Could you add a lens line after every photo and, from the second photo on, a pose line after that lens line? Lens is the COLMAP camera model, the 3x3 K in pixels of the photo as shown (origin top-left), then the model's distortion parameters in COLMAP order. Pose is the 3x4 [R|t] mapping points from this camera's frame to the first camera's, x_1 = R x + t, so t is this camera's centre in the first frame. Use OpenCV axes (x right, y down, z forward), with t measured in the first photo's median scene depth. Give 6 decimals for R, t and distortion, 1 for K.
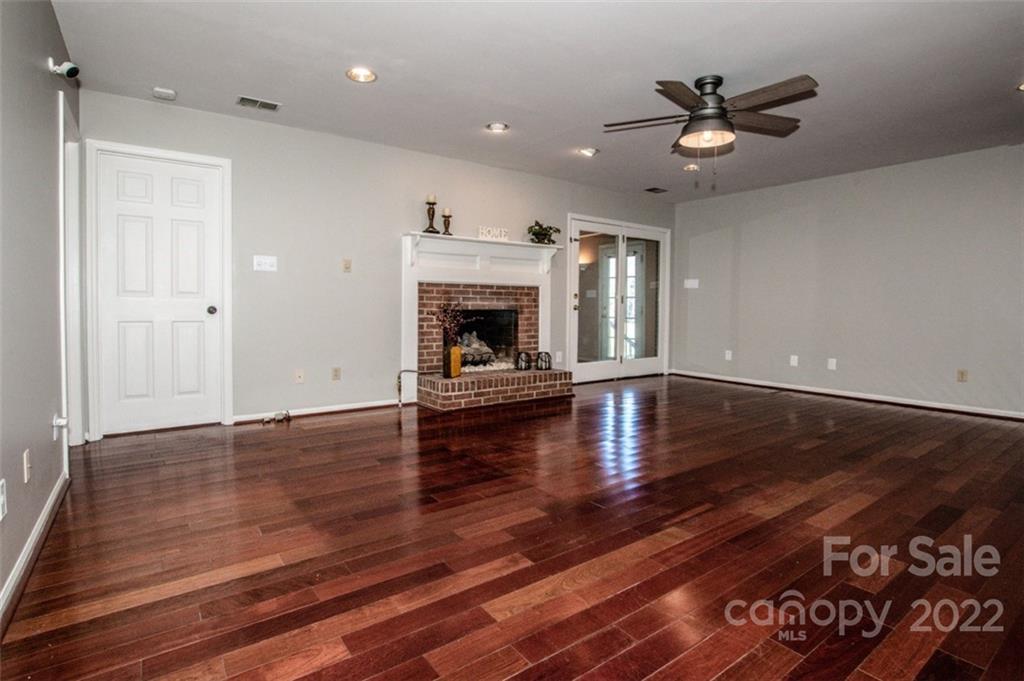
lens RADIAL K [[495.1, 0, 515.1], [0, 495.1, 320.3], [0, 0, 1]] dist [-0.001120, -0.000250]
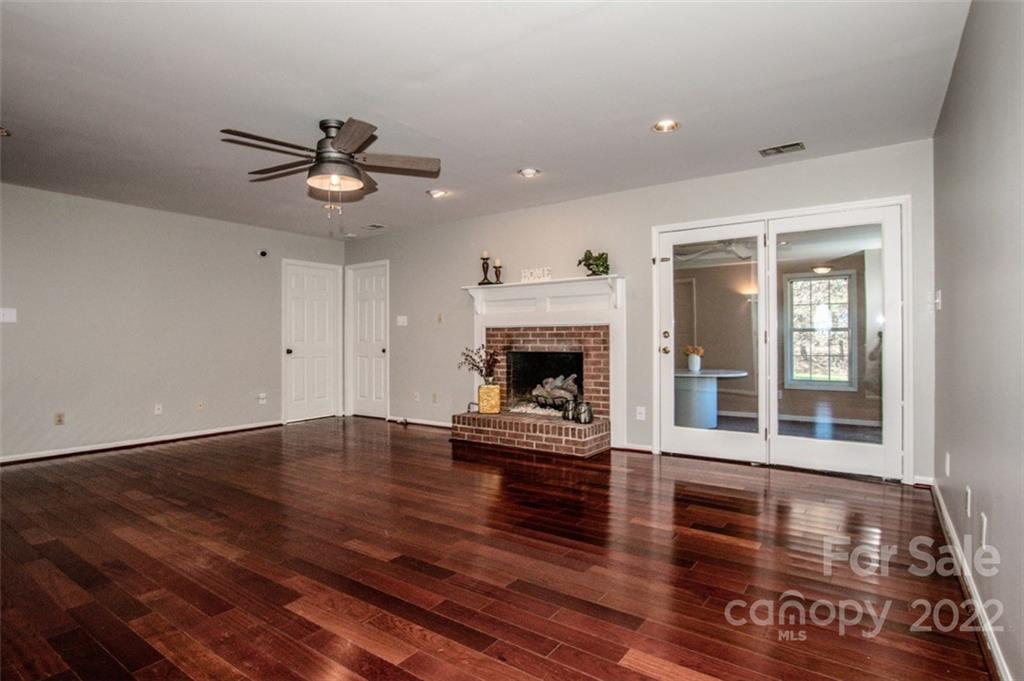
lens RADIAL K [[520.4, 0, 512.0], [0, 520.4, 340.5], [0, 0, 1]] dist [-0.002422, -0.000232]
pose [[0.342389, -0.006198, -0.939538, 0.915823], [-0.018736, 0.999734, -0.013423, -0.030343], [0.939372, 0.022199, 0.342182, 0.609295]]
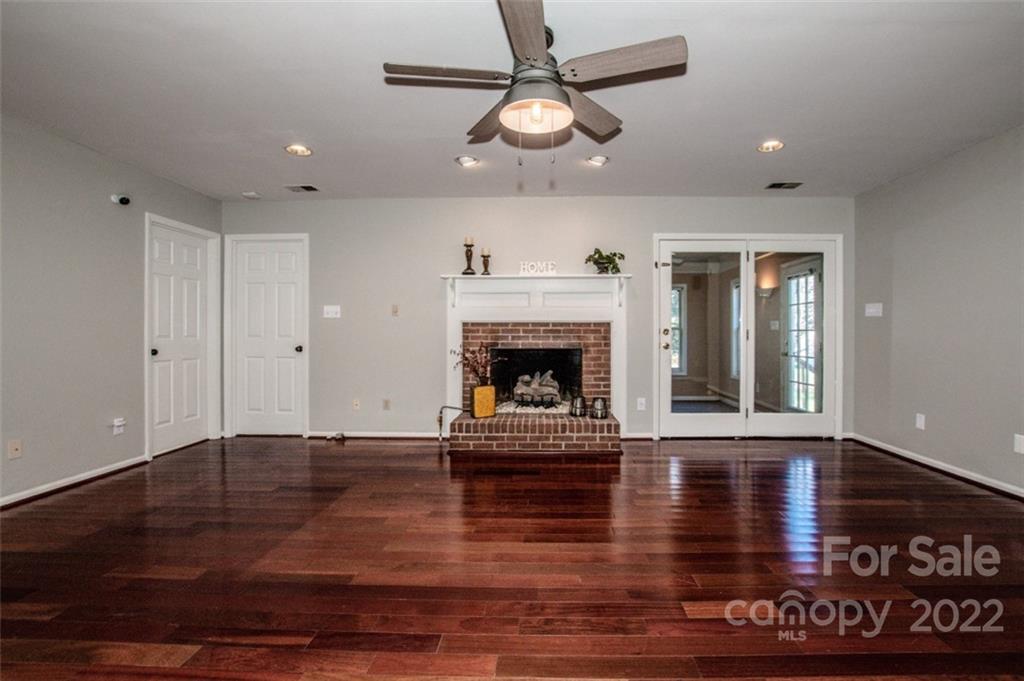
lens RADIAL K [[462.3, 0, 539.7], [0, 462.3, 338.9], [0, 0, 1]] dist [-0.018622, -0.000033]
pose [[0.805827, -0.001919, -0.592148, 0.482537], [-0.011099, 0.999770, -0.018343, -0.024761], [0.592047, 0.021354, 0.805621, 0.298945]]
